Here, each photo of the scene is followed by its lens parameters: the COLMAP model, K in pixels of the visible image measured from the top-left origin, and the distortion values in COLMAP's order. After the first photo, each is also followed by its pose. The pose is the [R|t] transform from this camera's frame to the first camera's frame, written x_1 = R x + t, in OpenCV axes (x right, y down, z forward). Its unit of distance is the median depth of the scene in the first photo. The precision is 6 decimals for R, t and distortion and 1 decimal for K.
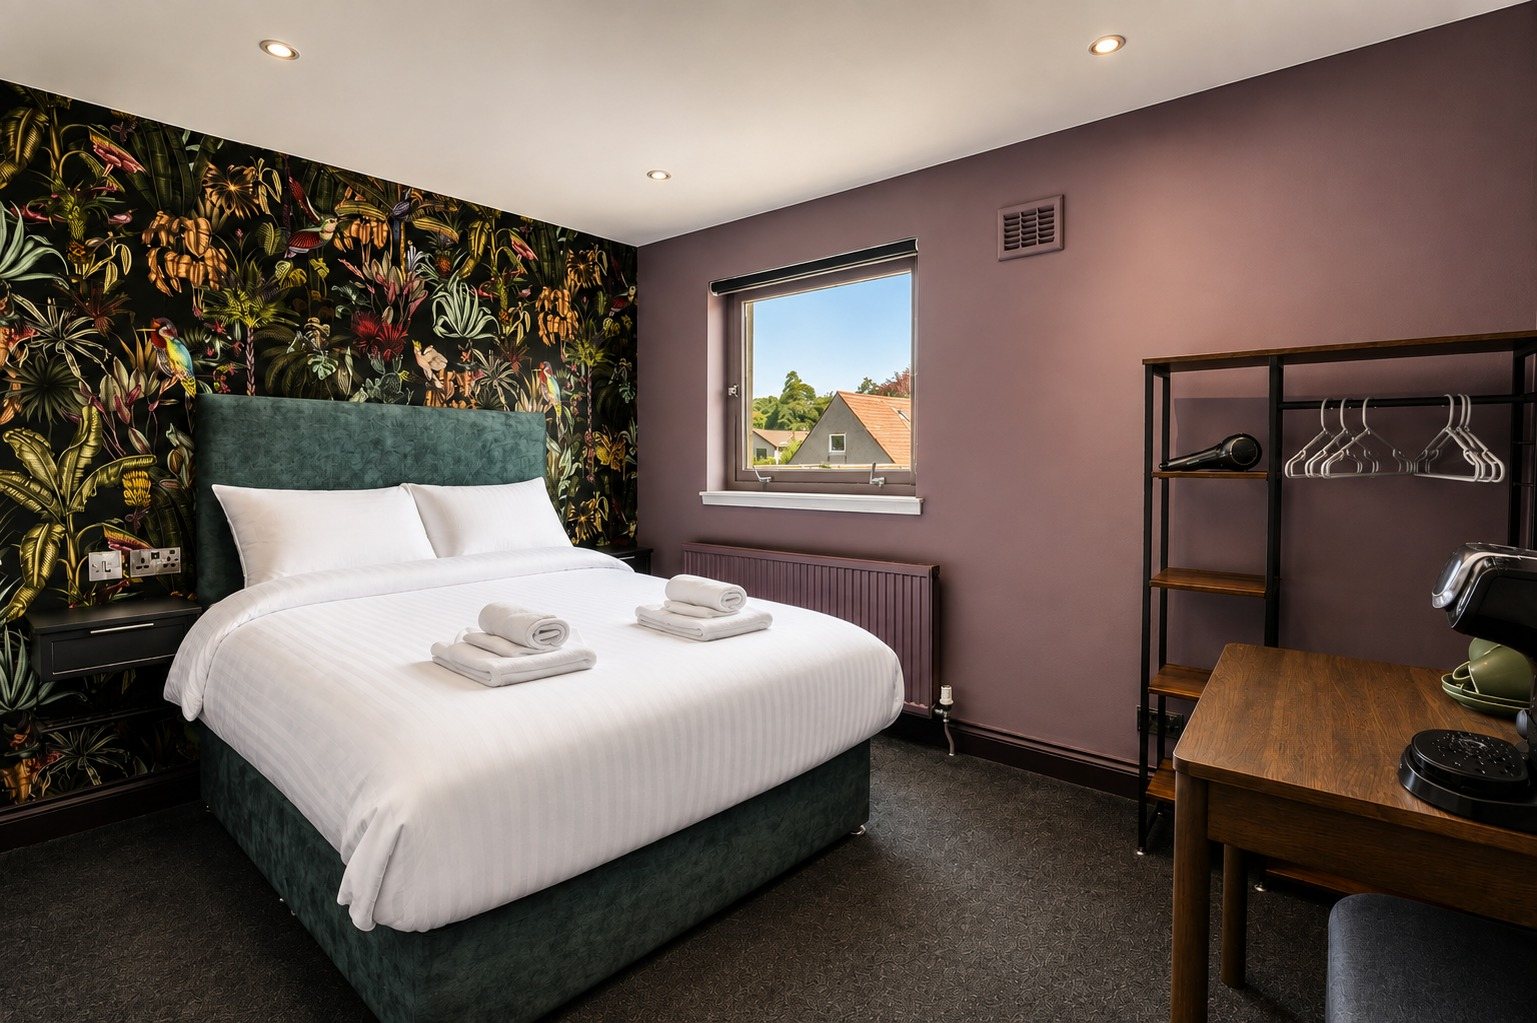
lens RADIAL K [[744.7, 0, 769.4], [0, 744.7, 492.0], [0, 0, 1]] dist [-0.000479, -0.015206]
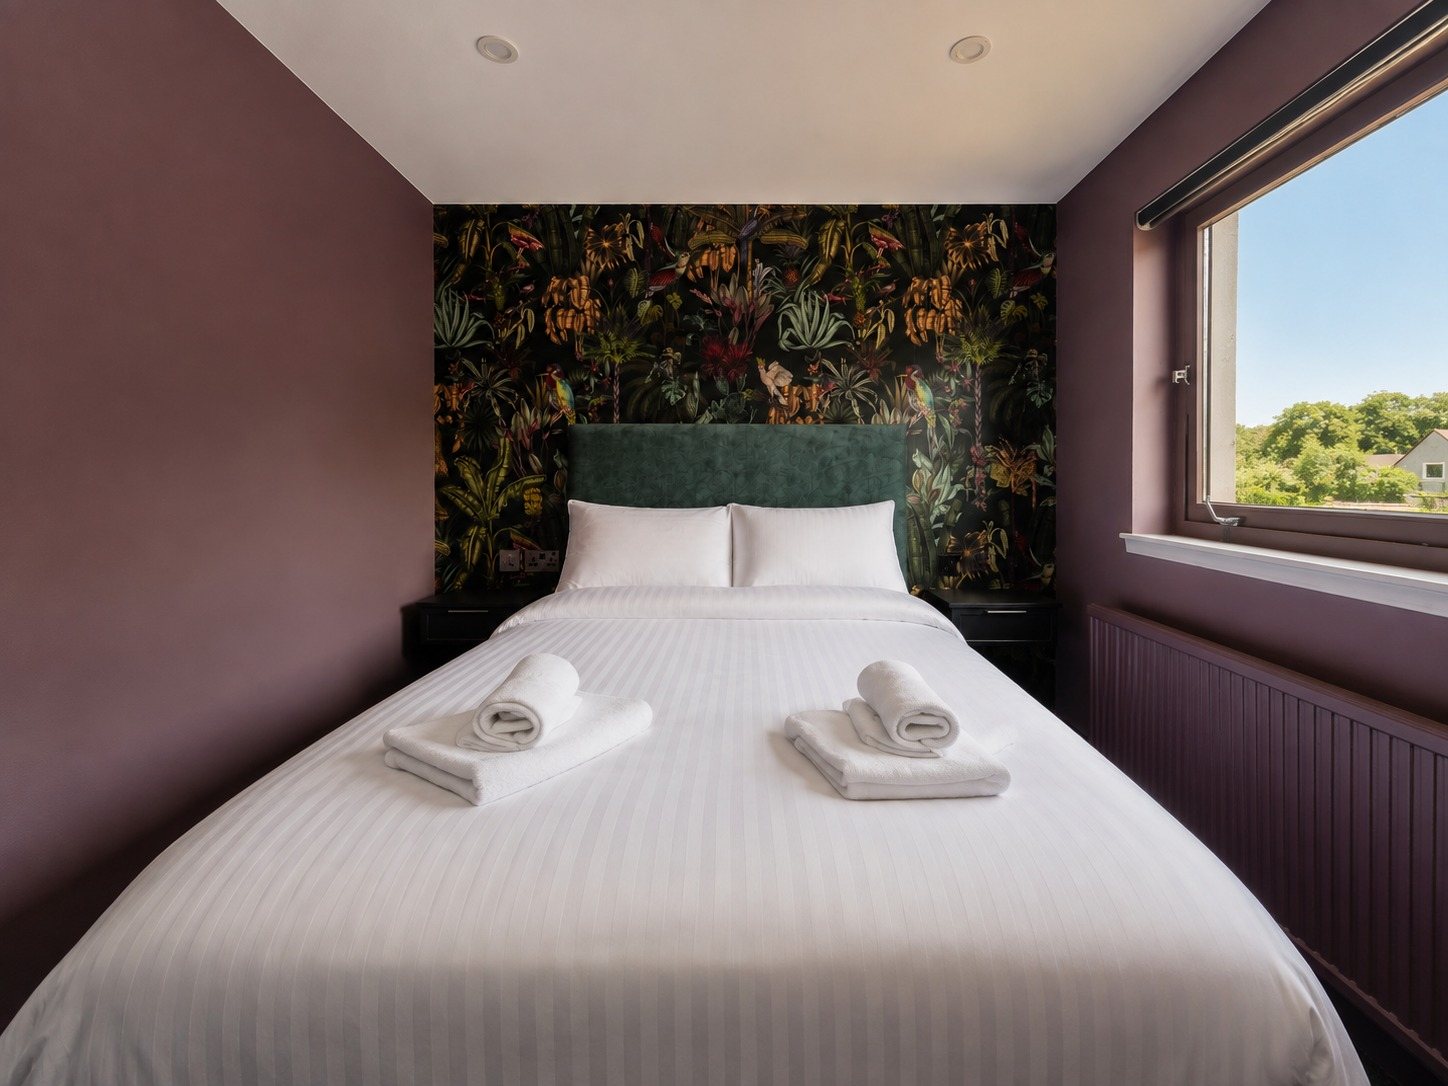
lens RADIAL K [[782.1, 0, 730.1], [0, 782.1, 491.5], [0, 0, 1]] dist [-0.000654, 0.000139]
pose [[0.636639, 0.011801, -0.771071, 0.314282], [-0.037679, 0.999165, -0.015818, -0.011244], [0.770241, 0.039124, 0.636552, 0.342808]]
